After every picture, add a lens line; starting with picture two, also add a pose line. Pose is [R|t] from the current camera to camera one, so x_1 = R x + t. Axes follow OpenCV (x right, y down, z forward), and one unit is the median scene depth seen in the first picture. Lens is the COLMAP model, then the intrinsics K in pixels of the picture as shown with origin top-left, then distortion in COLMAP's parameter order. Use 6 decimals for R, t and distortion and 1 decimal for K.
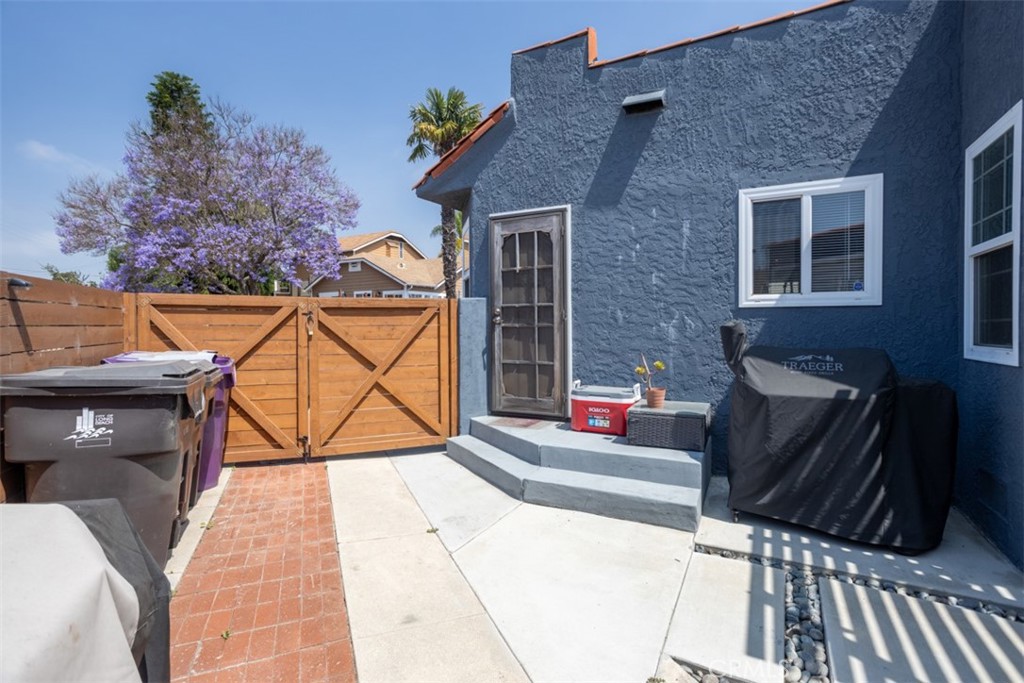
lens RADIAL K [[492.2, 0, 510.3], [0, 492.2, 325.8], [0, 0, 1]] dist [-0.047601, 0.030146]
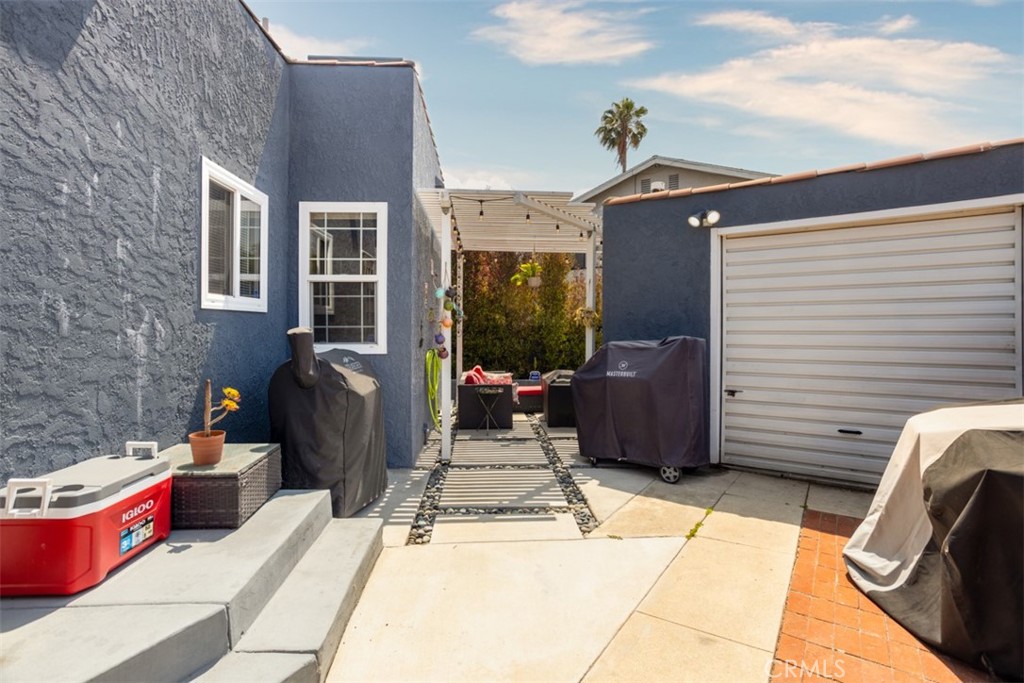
lens RADIAL K [[492.2, 0, 510.3], [0, 492.2, 325.8], [0, 0, 1]] dist [-0.047601, 0.030146]
pose [[-0.536794, -0.001589, 0.843712, -0.406610], [-0.004949, 0.999987, -0.001265, -0.010693], [-0.843699, -0.004855, -0.536795, 0.927374]]
